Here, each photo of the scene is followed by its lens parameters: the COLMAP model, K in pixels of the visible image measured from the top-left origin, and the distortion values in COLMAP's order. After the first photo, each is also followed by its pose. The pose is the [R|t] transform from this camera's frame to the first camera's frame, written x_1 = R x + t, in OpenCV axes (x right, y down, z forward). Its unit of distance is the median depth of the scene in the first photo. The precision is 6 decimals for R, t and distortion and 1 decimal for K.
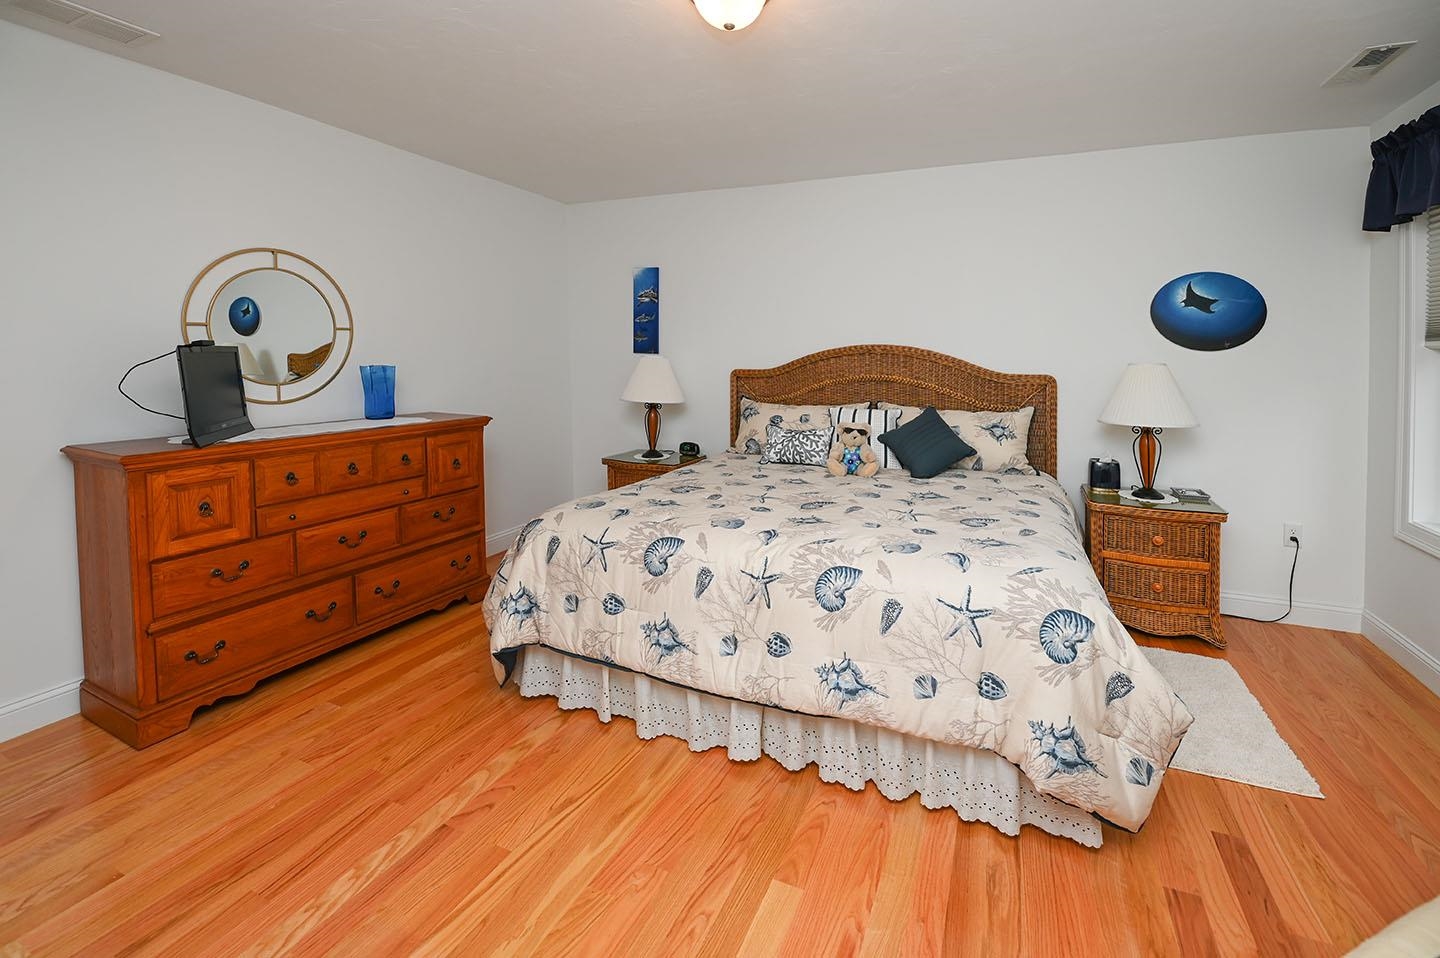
lens RADIAL K [[618.6, 0, 722.7], [0, 618.6, 426.4], [0, 0, 1]] dist [-0.016432, -0.000575]
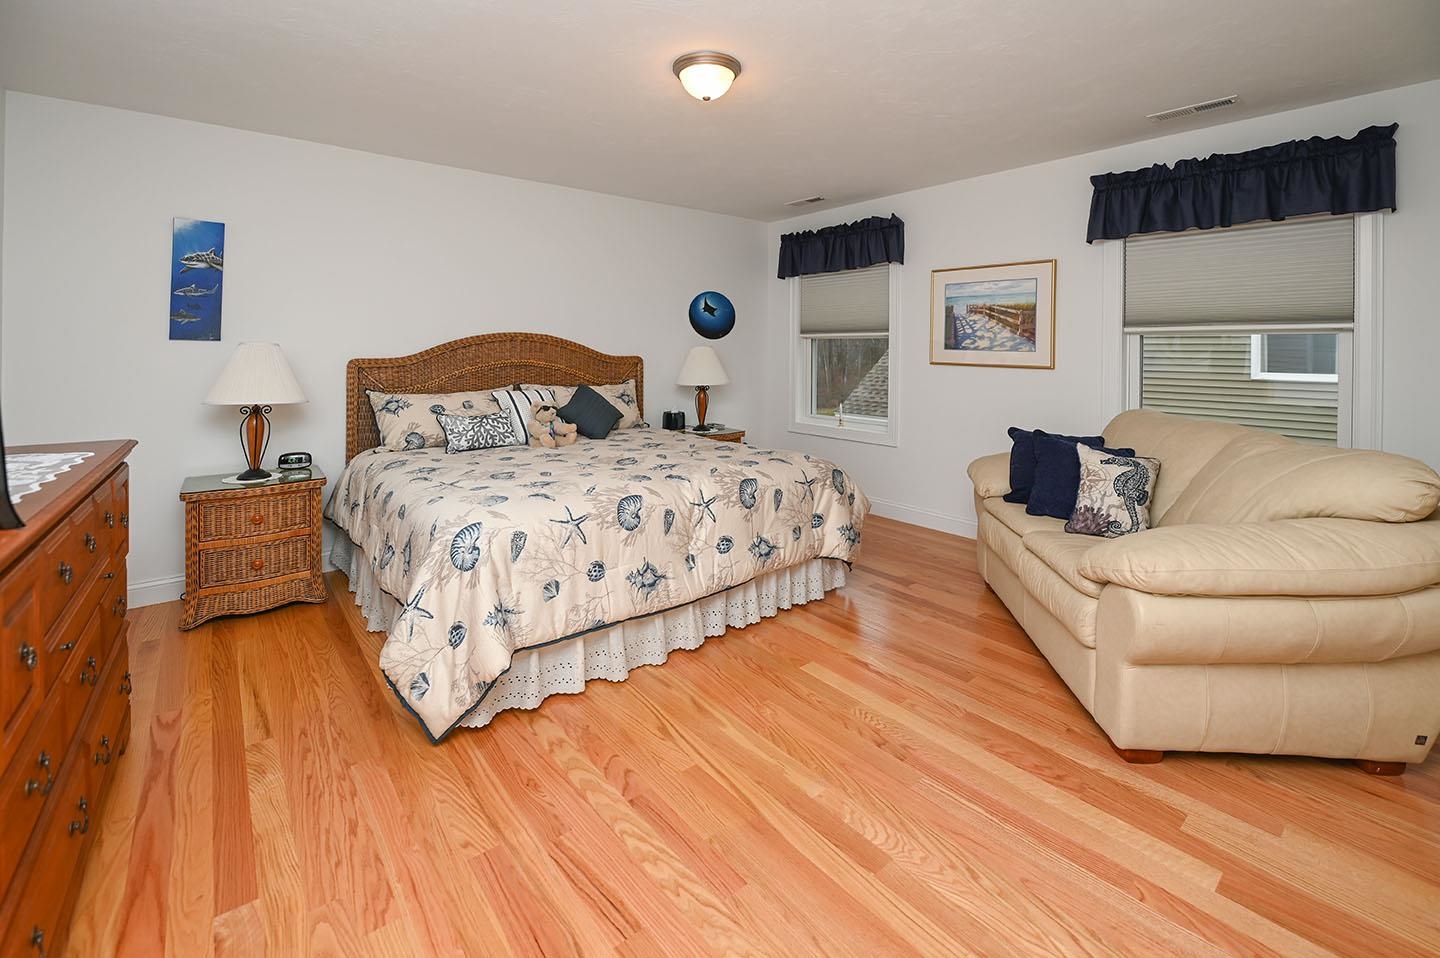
lens RADIAL K [[618.6, 0, 722.7], [0, 618.6, 426.4], [0, 0, 1]] dist [-0.016432, -0.000575]
pose [[0.453847, -0.117448, 0.883306, -0.714593], [0.104577, 0.991446, 0.078094, -0.016160], [-0.884922, 0.056930, 0.462247, 0.210636]]
